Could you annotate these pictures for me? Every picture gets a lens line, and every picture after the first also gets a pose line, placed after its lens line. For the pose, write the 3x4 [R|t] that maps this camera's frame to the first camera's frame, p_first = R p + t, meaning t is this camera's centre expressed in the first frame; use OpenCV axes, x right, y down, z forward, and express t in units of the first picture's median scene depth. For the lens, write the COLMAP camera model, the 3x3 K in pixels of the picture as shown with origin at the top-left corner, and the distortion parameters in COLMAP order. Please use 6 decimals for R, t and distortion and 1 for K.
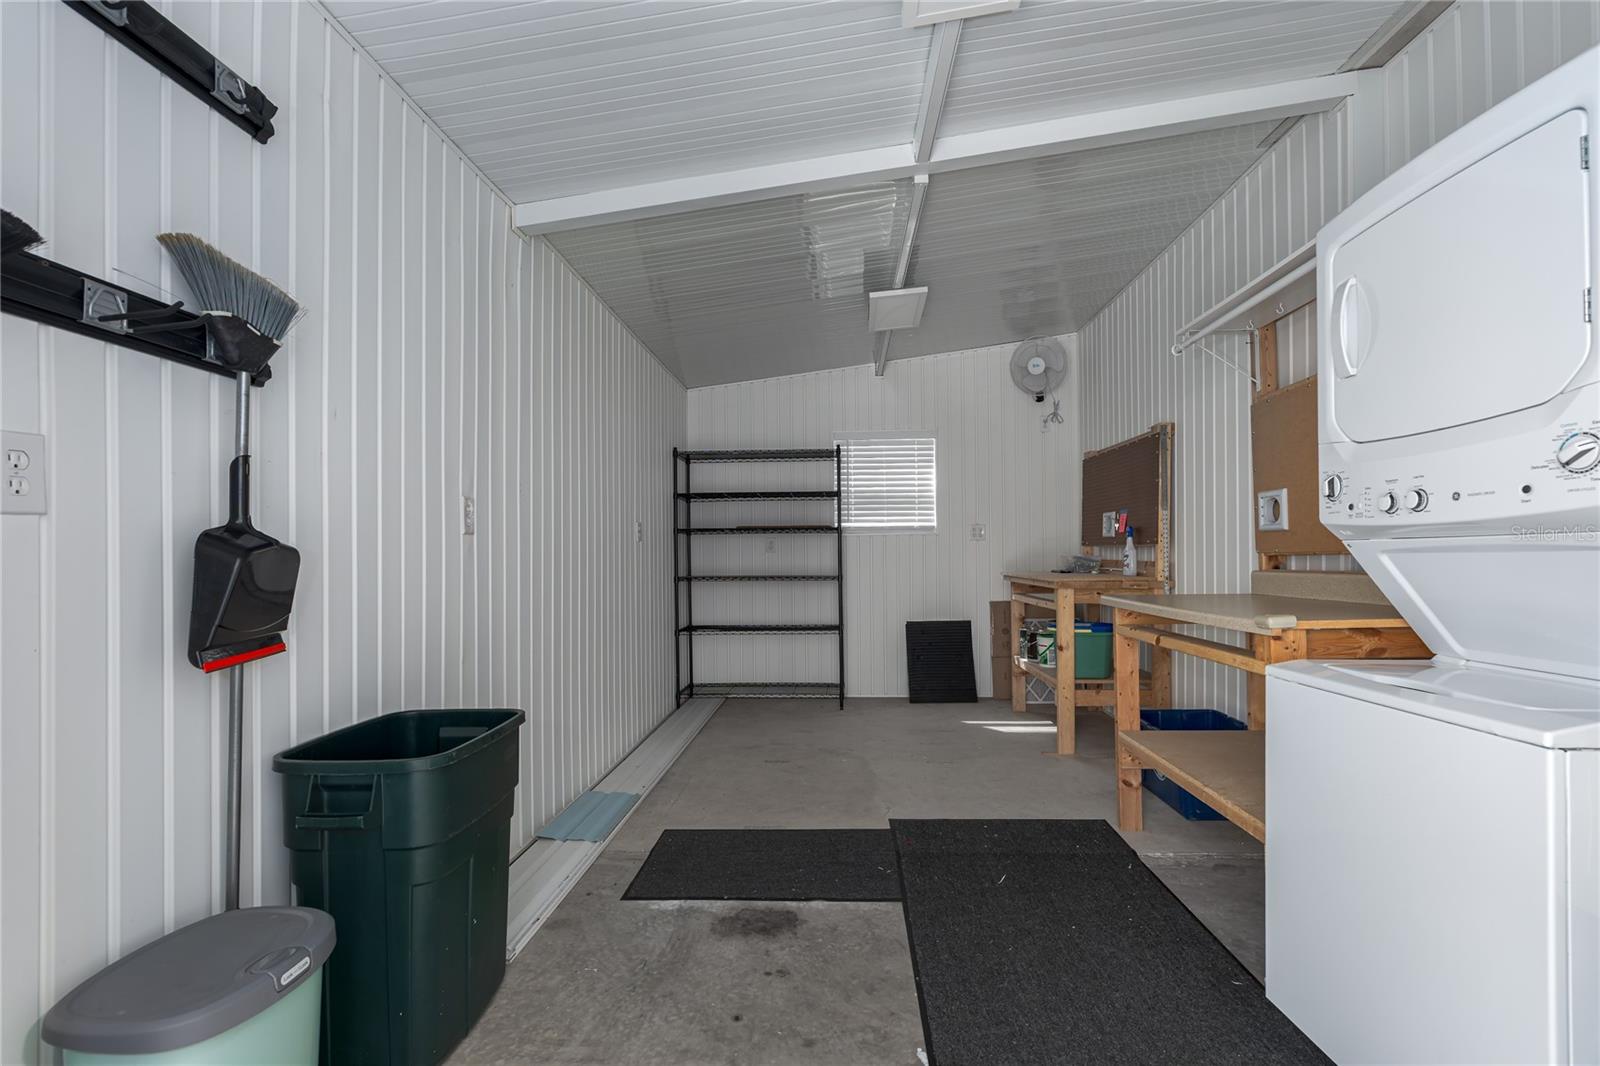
lens RADIAL K [[737.4, 0, 803.4], [0, 737.4, 544.5], [0, 0, 1]] dist [-0.010385, 0.001198]
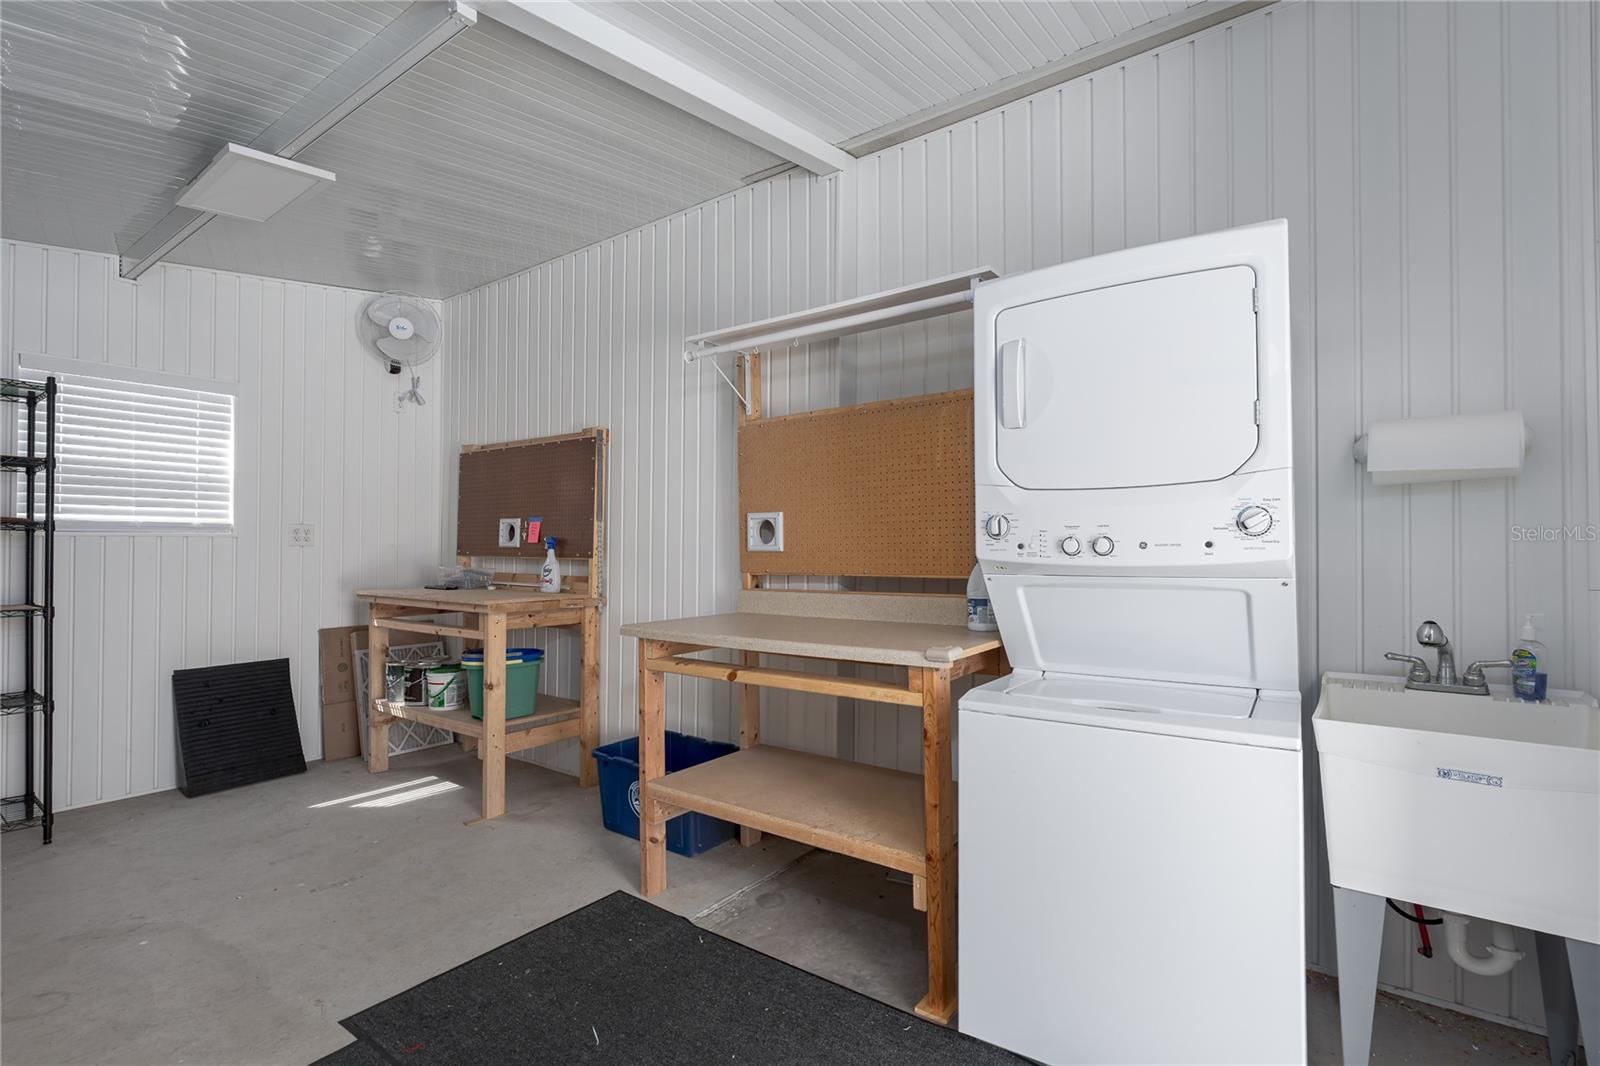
lens RADIAL K [[737.4, 0, 799.2], [0, 737.4, 535.9], [0, 0, 1]] dist [-0.010385, 0.001198]
pose [[0.540696, 0.021508, 0.840943, -0.144922], [-0.016352, 0.999753, -0.015056, -0.017717], [-0.841059, -0.005610, 0.540914, 0.268698]]
